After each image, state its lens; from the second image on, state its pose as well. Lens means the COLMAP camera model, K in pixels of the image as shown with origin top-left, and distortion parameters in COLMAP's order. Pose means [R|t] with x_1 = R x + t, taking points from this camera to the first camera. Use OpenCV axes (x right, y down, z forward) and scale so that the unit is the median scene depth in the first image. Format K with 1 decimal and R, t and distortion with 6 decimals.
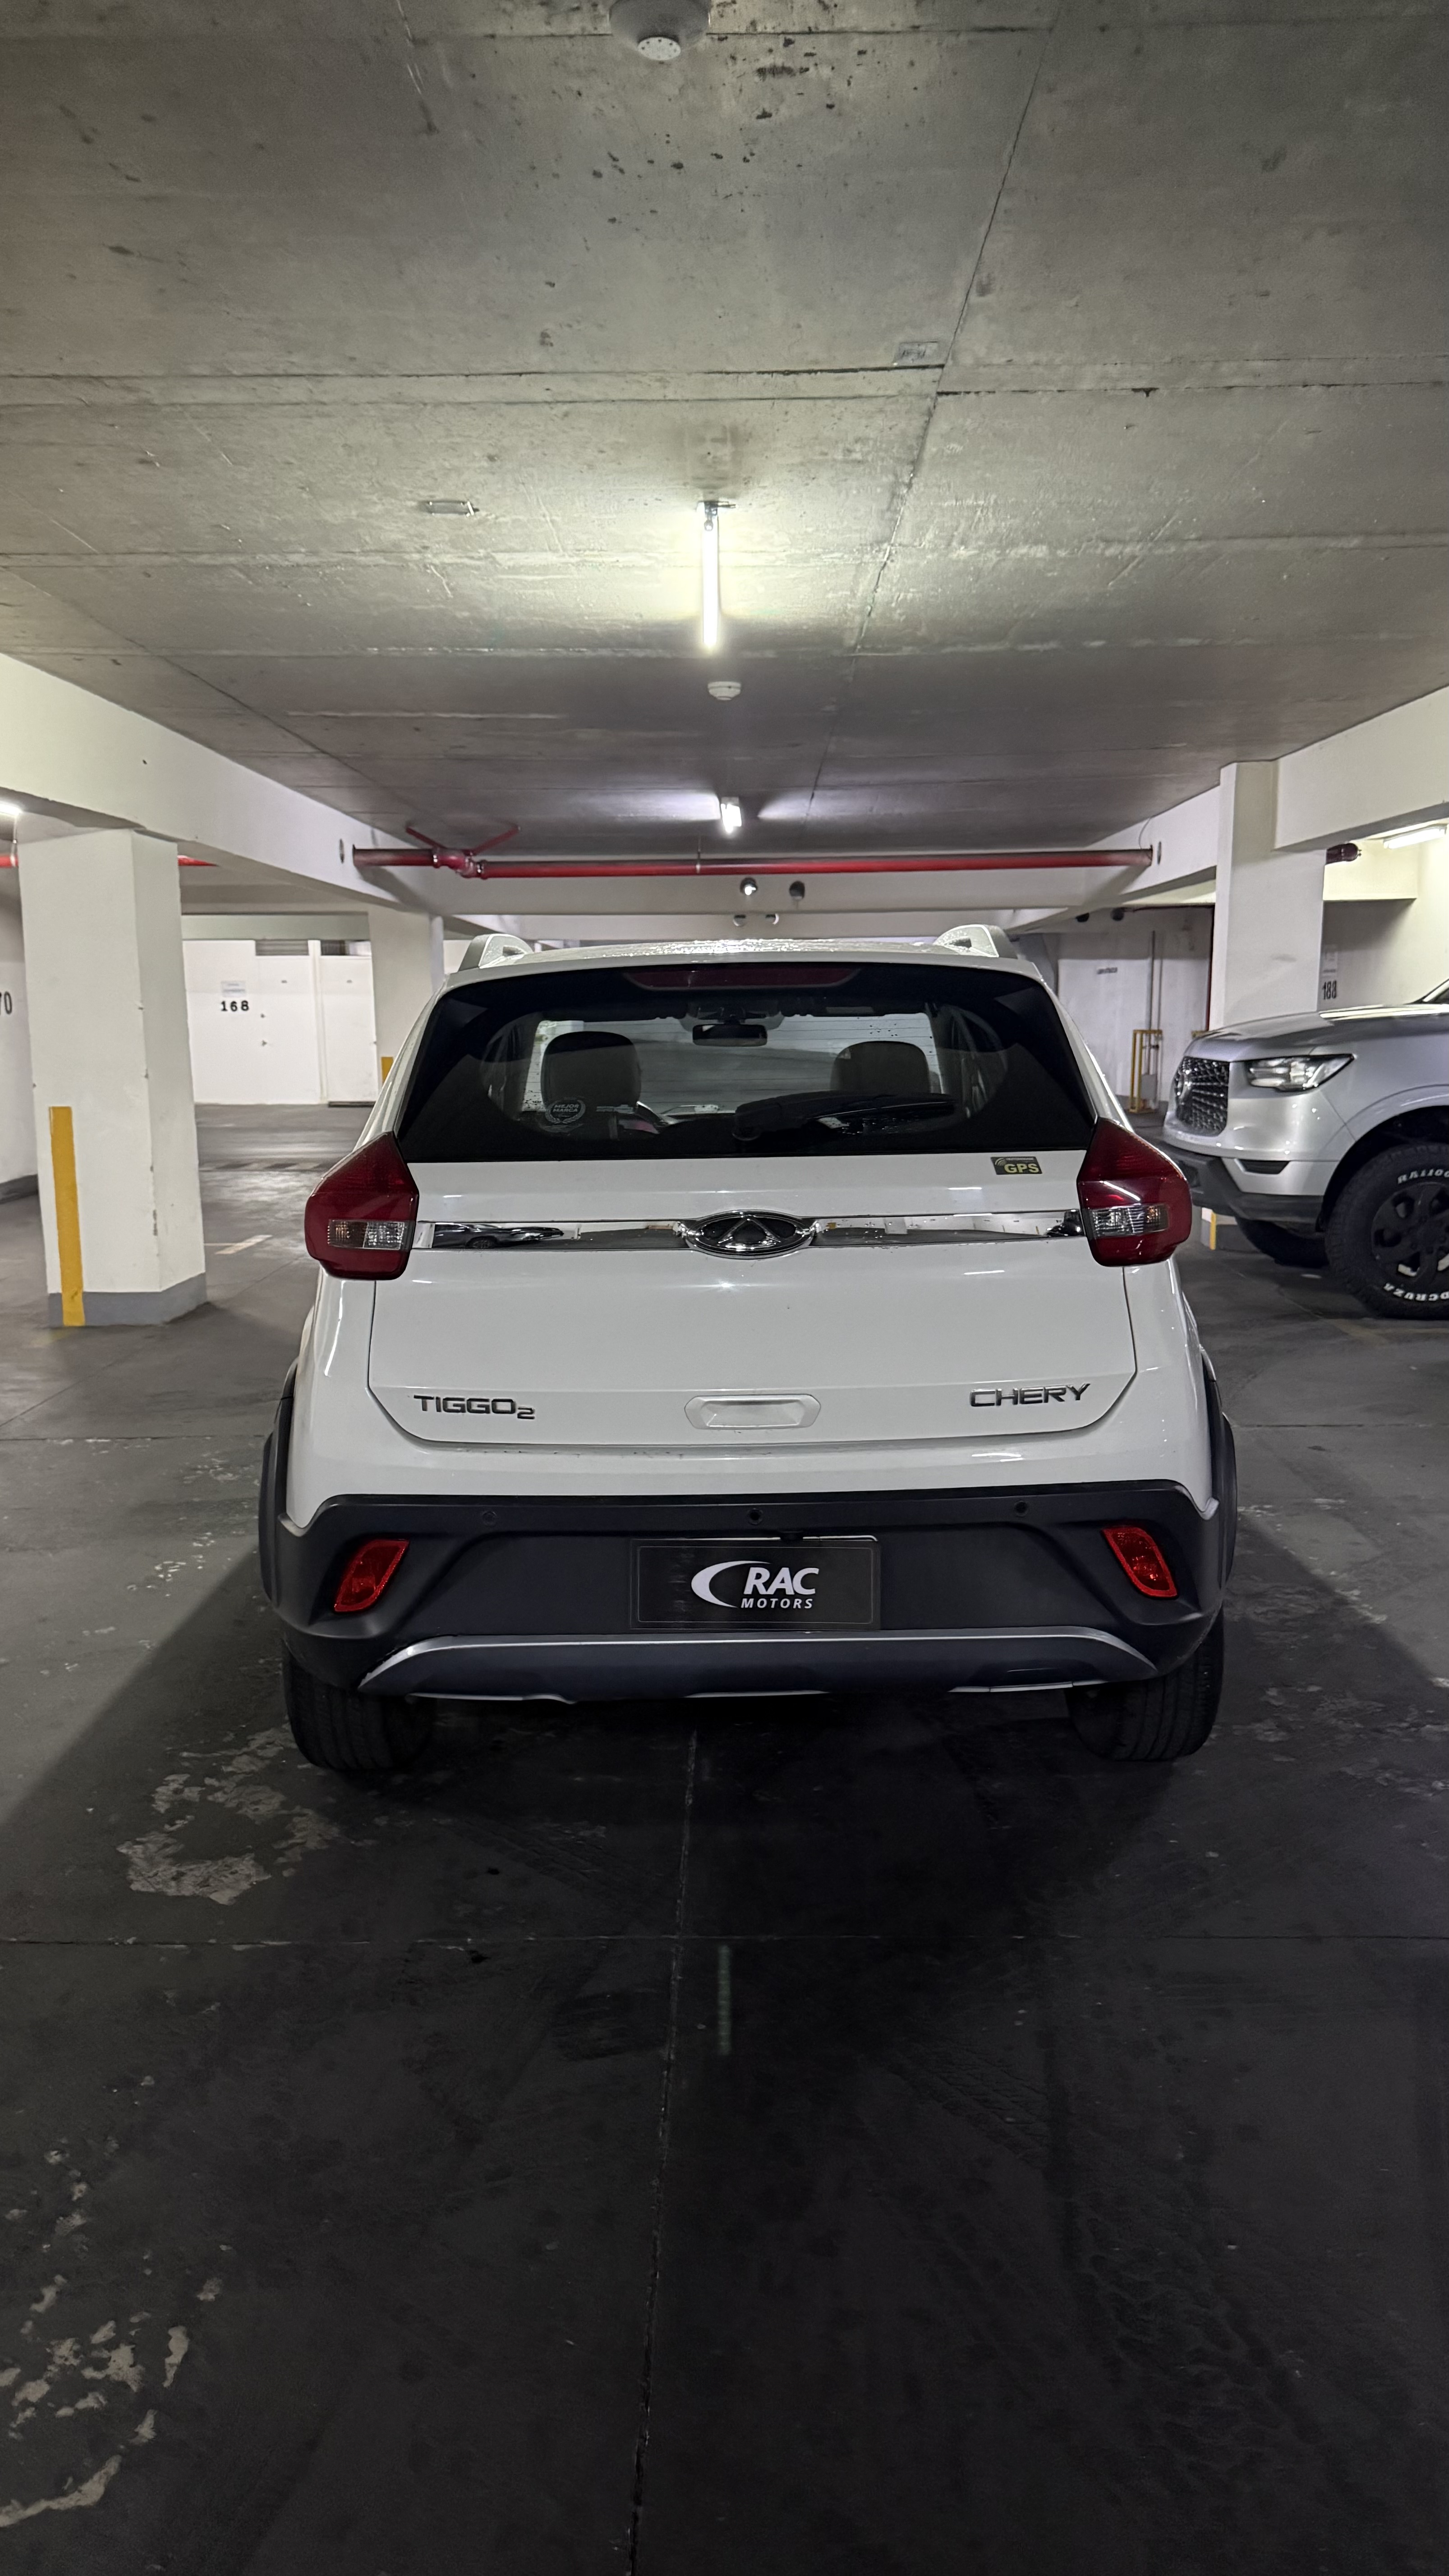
lens RADIAL K [[1791.3, 0, 713.8], [0, 1791.3, 1283.6], [0, 0, 1]] dist [0.101045, -0.001487]
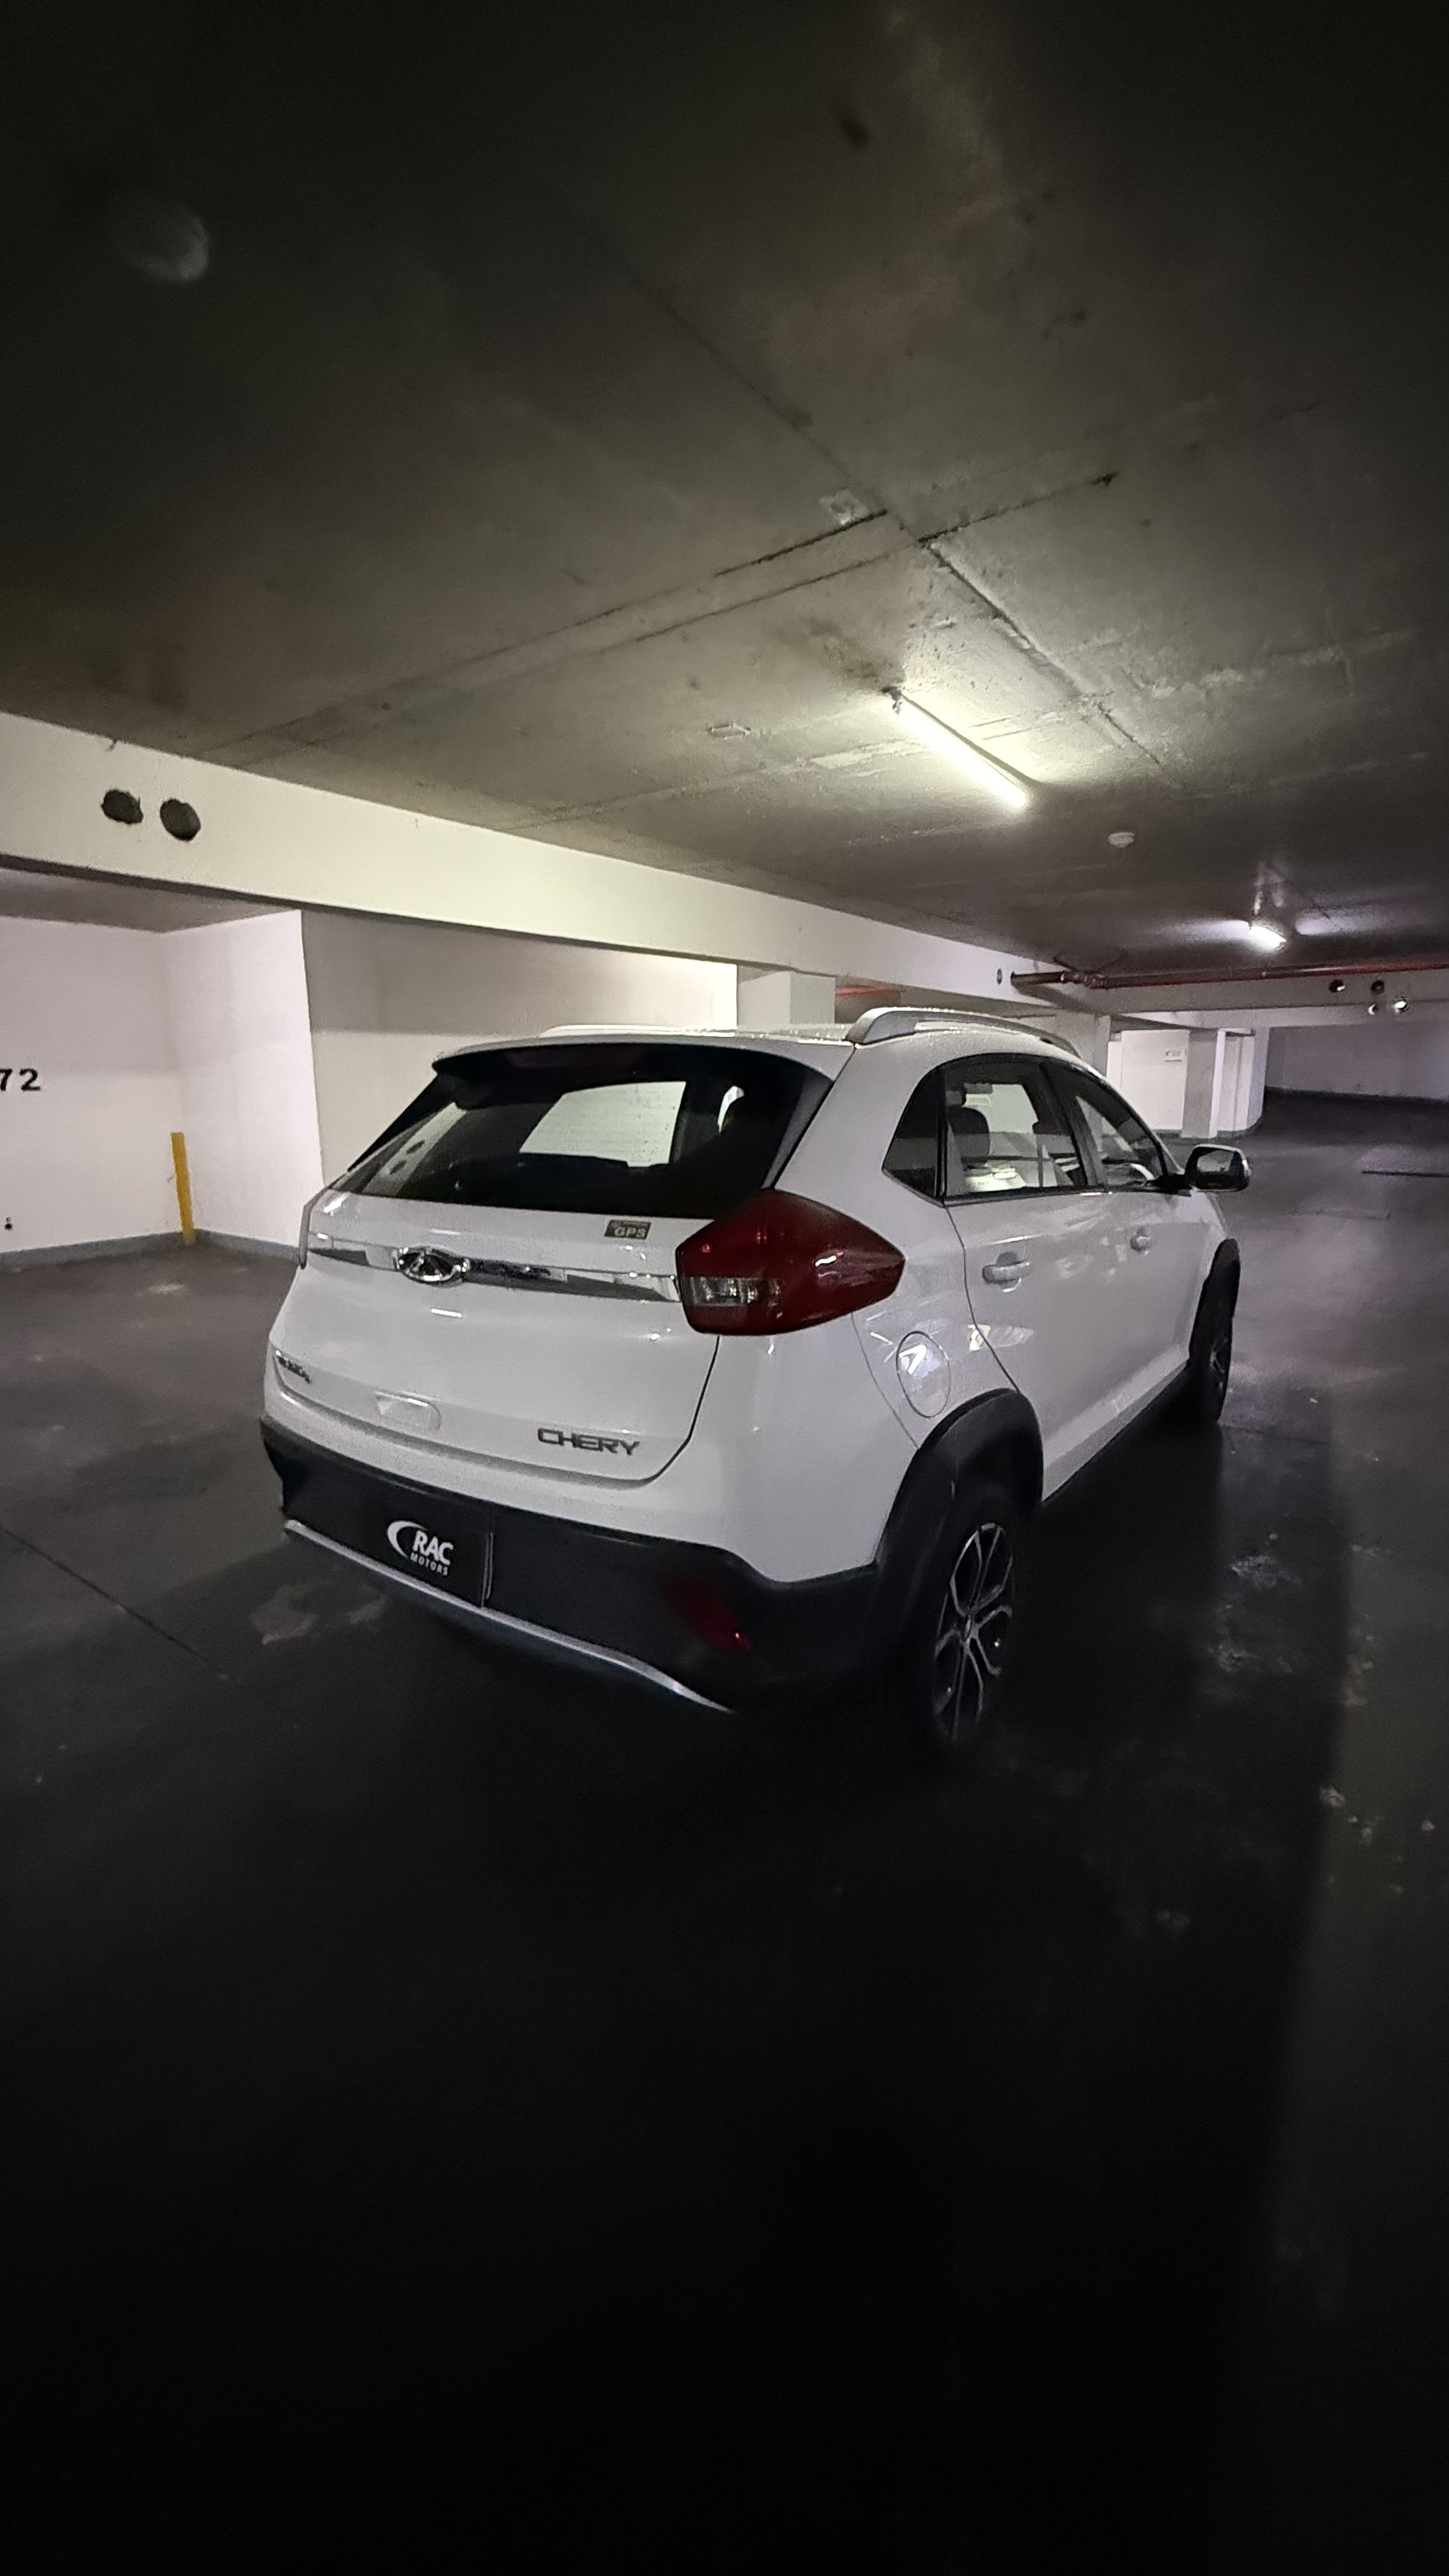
lens RADIAL K [[1022.1, 0, 725.4], [0, 1022.1, 1287.8], [0, 0, 1]] dist [-0.000679, 0.000287]
pose [[0.817202, 0.119363, -0.563856, 0.469770], [-0.088491, 0.992705, 0.081895, -0.071475], [0.569518, -0.017028, 0.821802, 0.435774]]
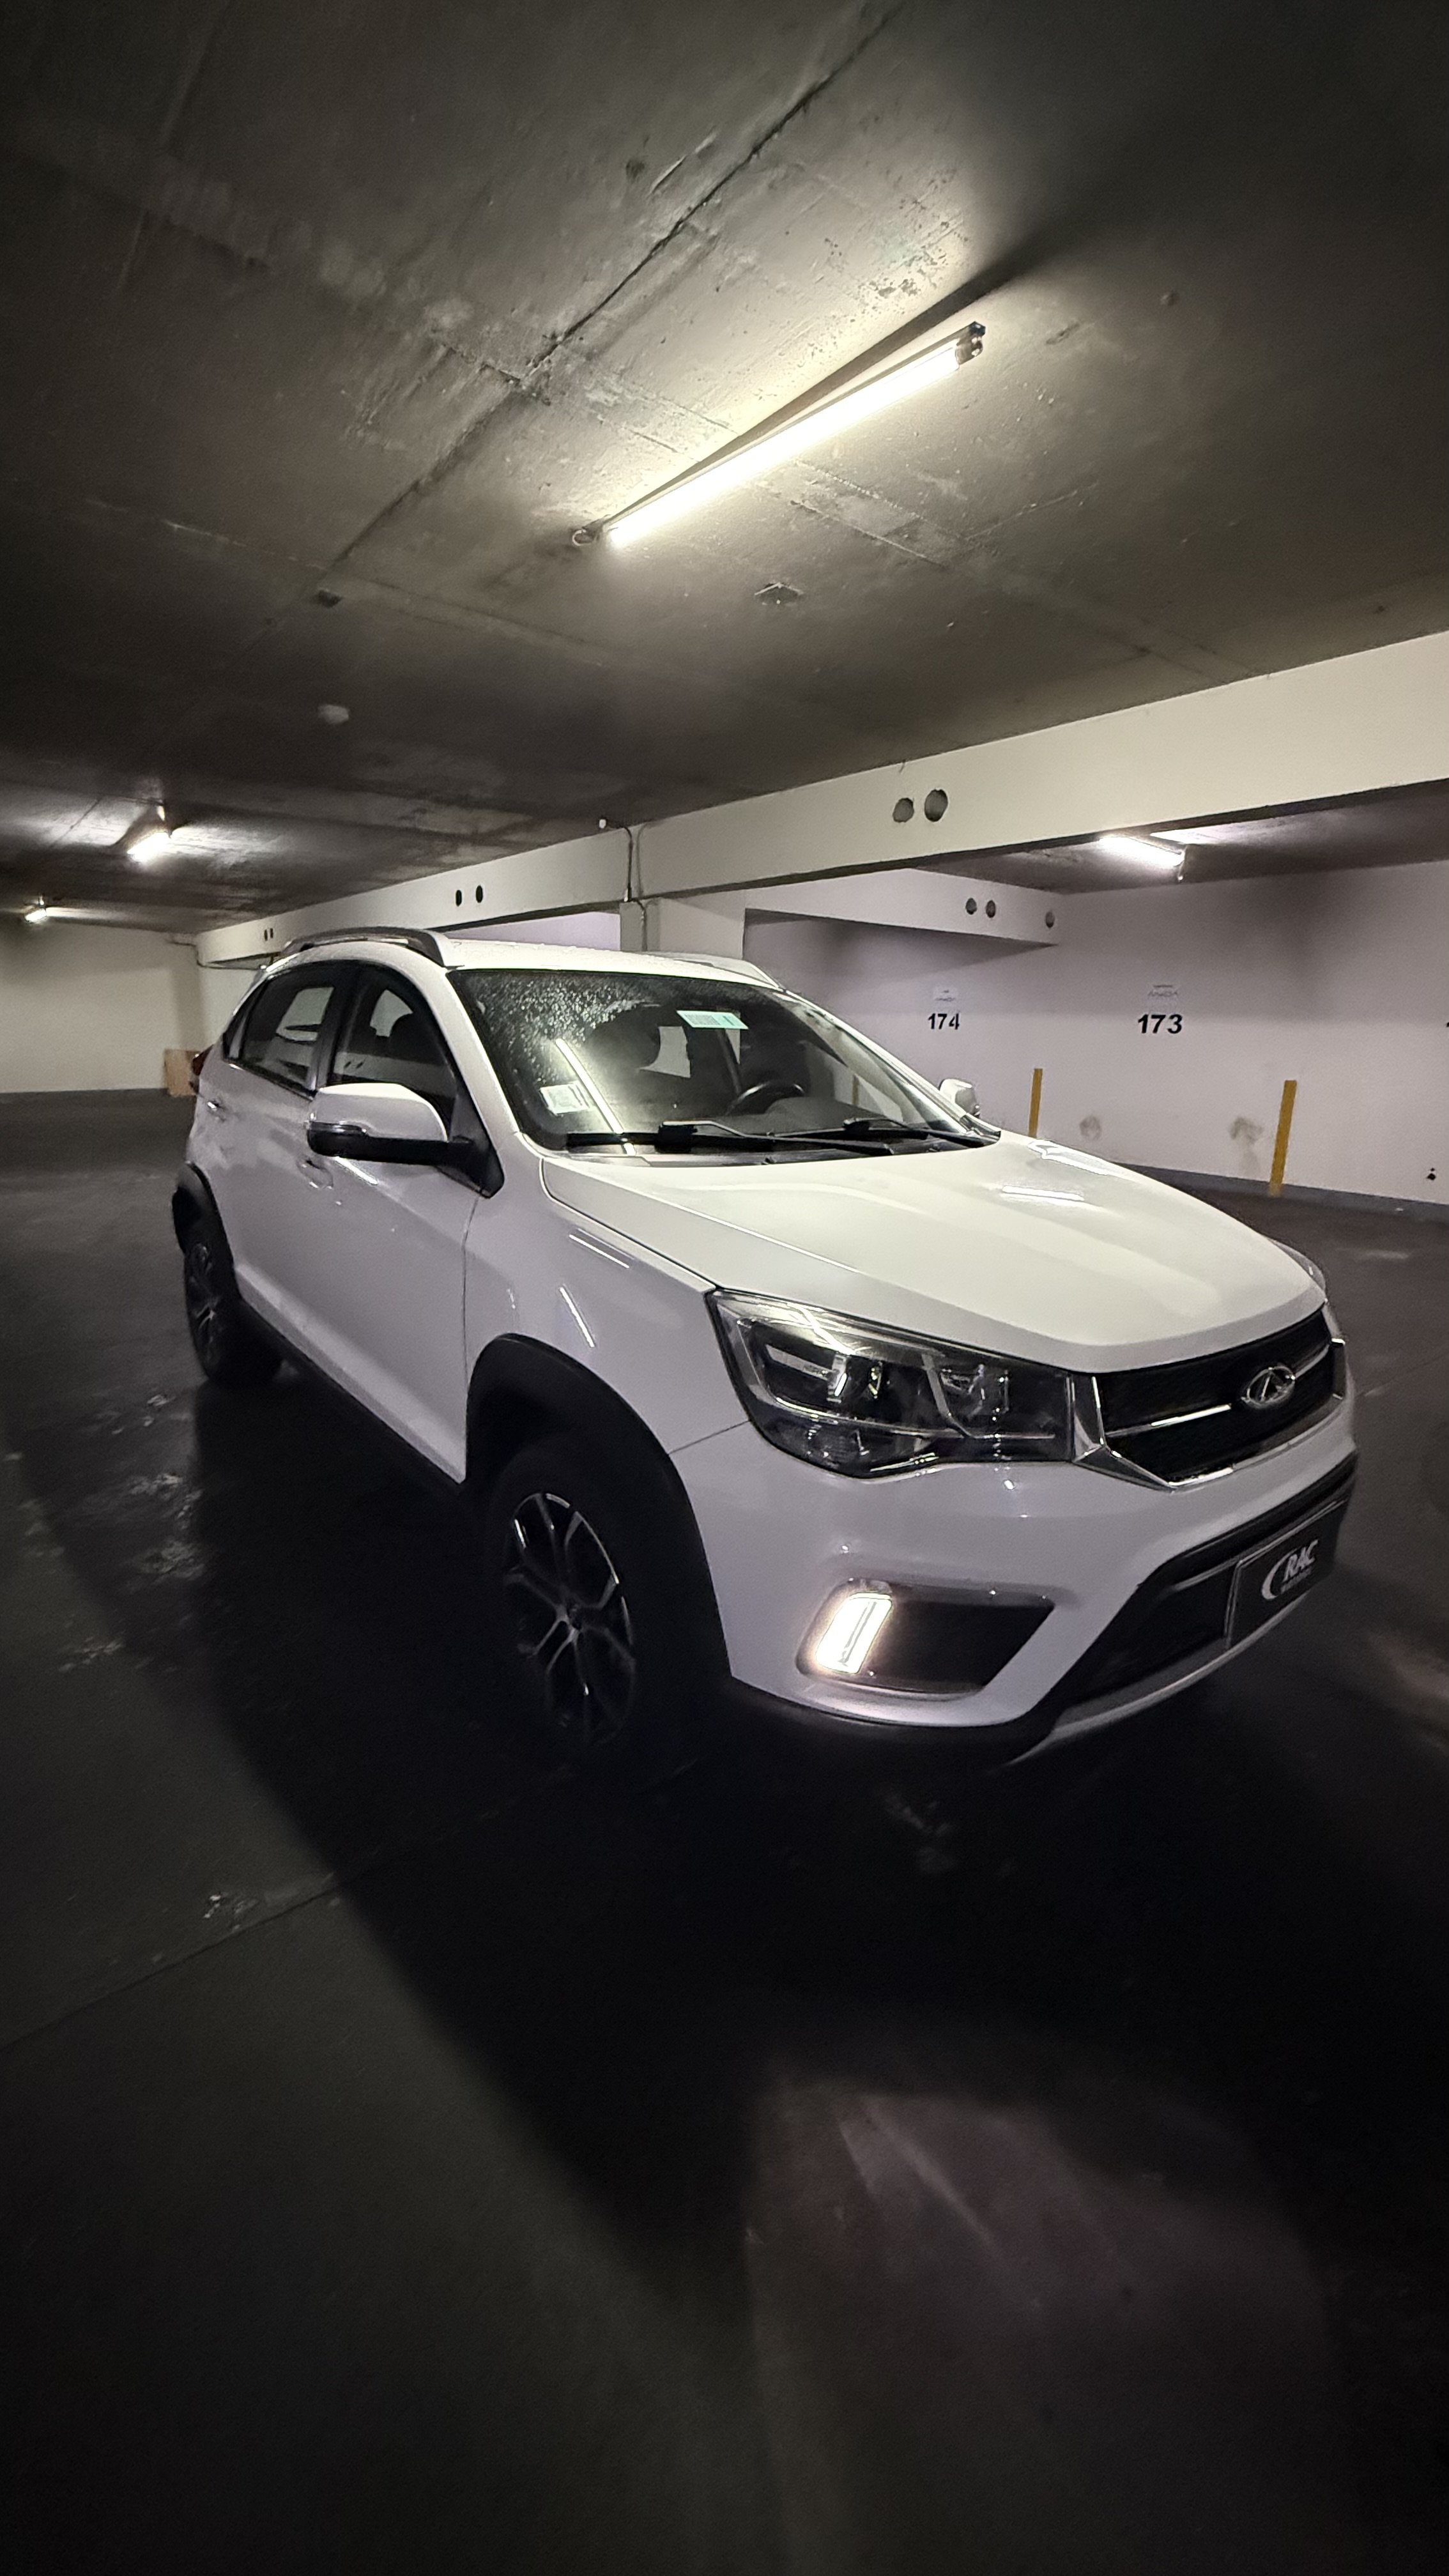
lens RADIAL K [[1027.1, 0, 723.7], [0, 1027.1, 1295.6], [0, 0, 1]] dist [0.001513, 0.000067]
pose [[-0.770069, 0.147972, -0.620562, 0.519304], [-0.117702, 0.923076, 0.366165, -0.306322], [0.627008, 0.355014, -0.693416, 2.152138]]
